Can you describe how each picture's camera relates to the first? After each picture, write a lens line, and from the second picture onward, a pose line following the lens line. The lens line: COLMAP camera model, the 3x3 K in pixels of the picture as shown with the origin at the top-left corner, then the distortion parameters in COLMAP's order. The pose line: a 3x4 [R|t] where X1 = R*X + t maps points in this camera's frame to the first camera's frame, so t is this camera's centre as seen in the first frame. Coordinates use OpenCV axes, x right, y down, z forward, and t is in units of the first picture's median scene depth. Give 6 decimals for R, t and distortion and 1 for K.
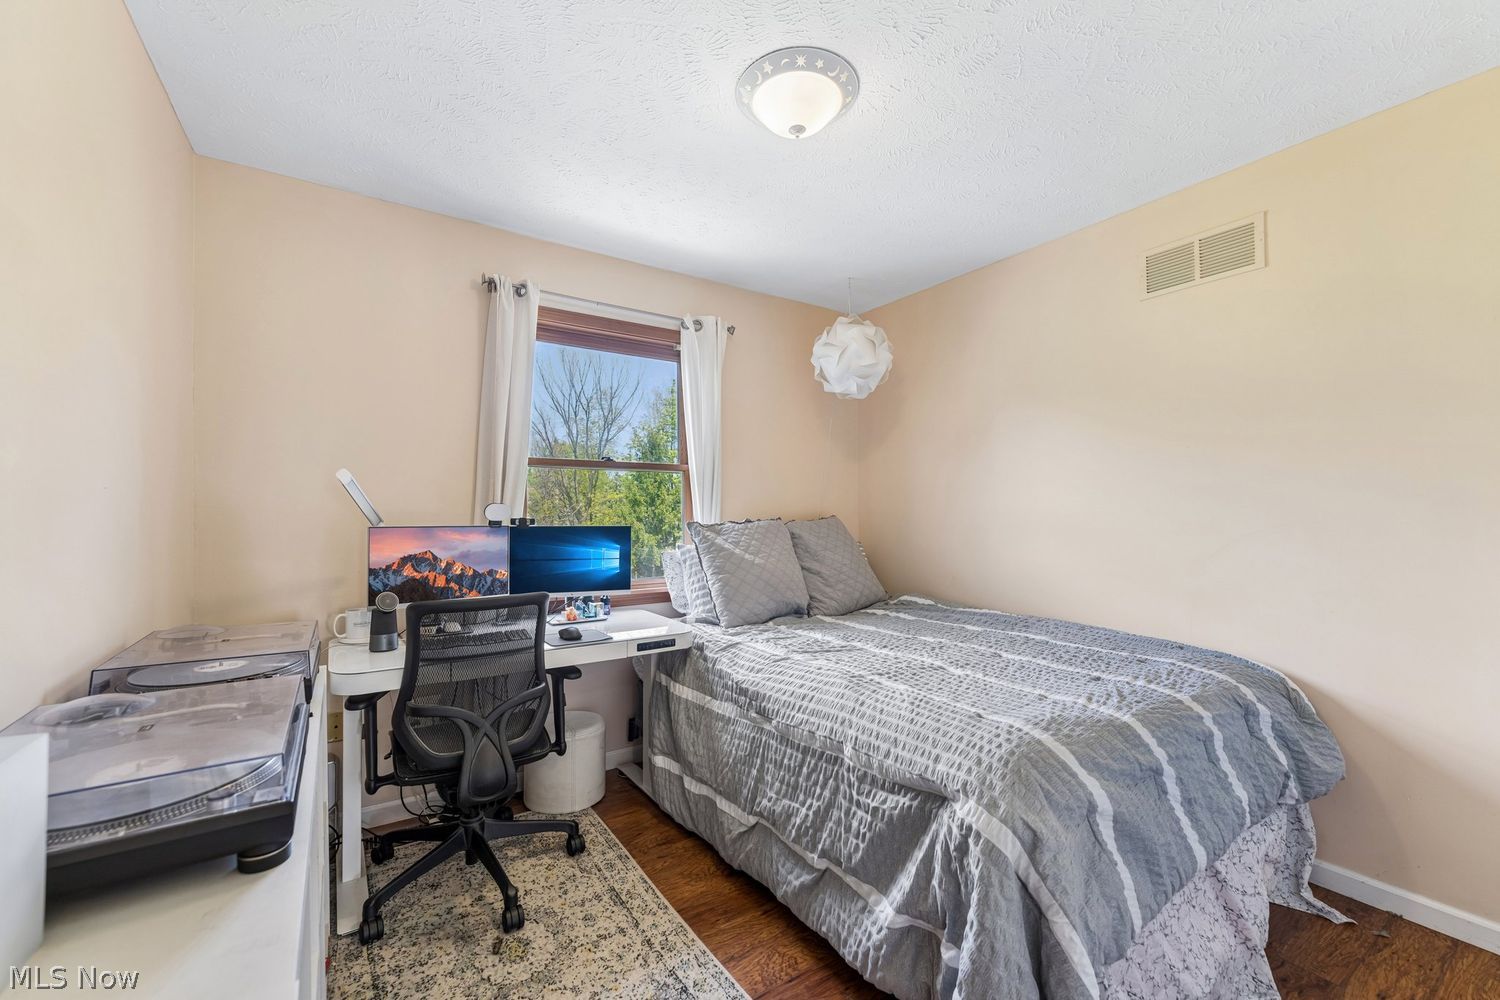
lens RADIAL K [[590.5, 0, 748.5], [0, 590.5, 507.2], [0, 0, 1]] dist [-0.000910, 0.000128]
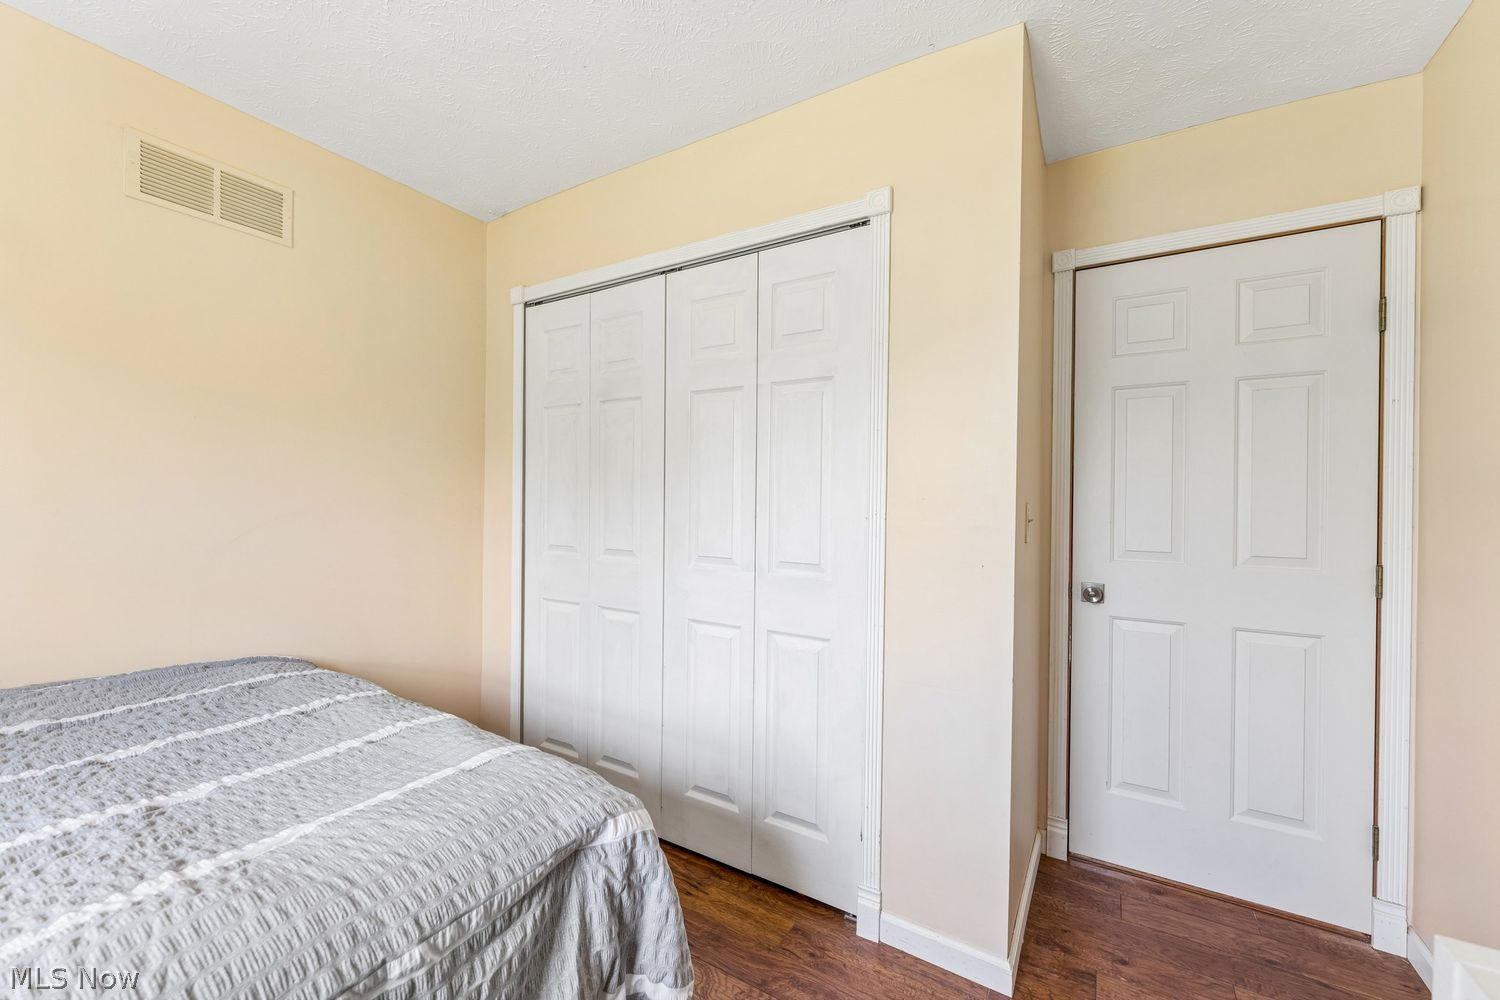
lens RADIAL K [[590.5, 0, 747.7], [0, 590.5, 501.5], [0, 0, 1]] dist [-0.000910, 0.000128]
pose [[-0.414580, -0.004504, 0.910002, -0.343567], [-0.018605, 0.999821, -0.003527, 0.001266], [-0.909823, -0.018393, -0.414589, 0.754711]]
